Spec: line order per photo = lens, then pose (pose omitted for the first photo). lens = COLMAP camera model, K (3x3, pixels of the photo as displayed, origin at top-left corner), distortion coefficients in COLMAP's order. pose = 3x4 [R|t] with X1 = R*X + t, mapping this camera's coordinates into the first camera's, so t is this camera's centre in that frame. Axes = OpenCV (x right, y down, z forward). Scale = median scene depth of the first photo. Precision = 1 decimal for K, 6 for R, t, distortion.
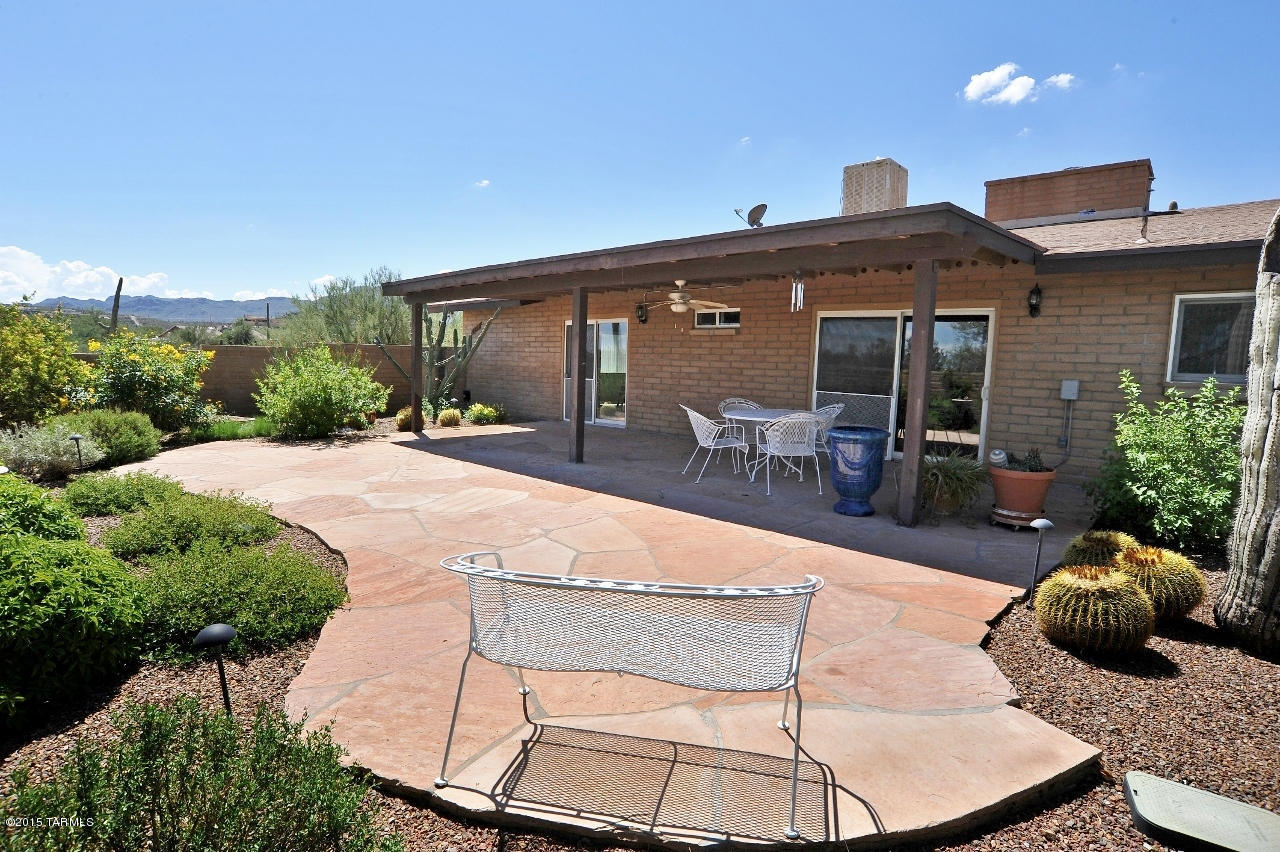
lens RADIAL K [[641.9, 0, 640.0], [0, 641.9, 426.0], [0, 0, 1]] dist [-0.089136, 0.039324]
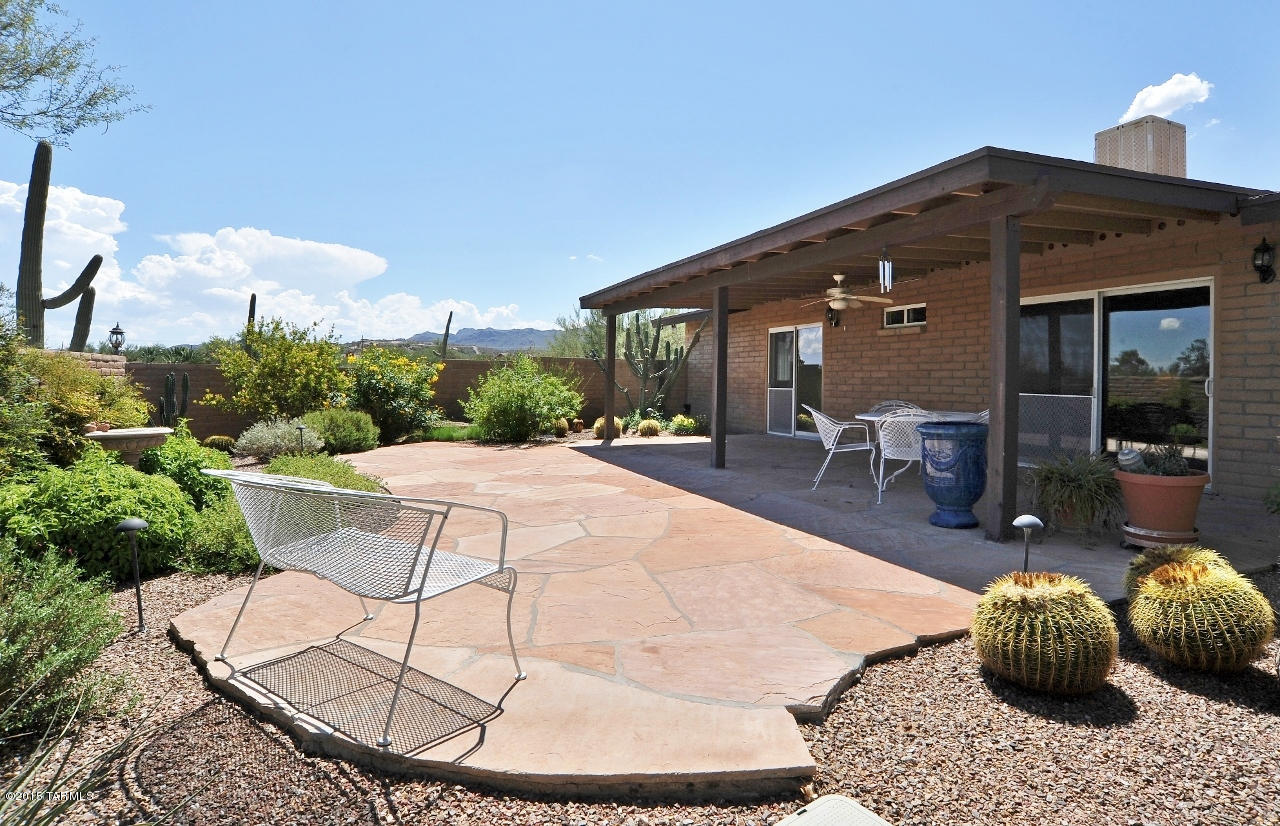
lens RADIAL K [[676.1, 0, 640.8], [0, 676.1, 369.3], [0, 0, 1]] dist [-0.100559, 0.054294]
pose [[0.924616, -0.018556, -0.380447, 0.148910], [-0.025604, 0.993526, -0.110685, 0.020790], [0.380038, 0.112082, 0.918155, 0.013325]]
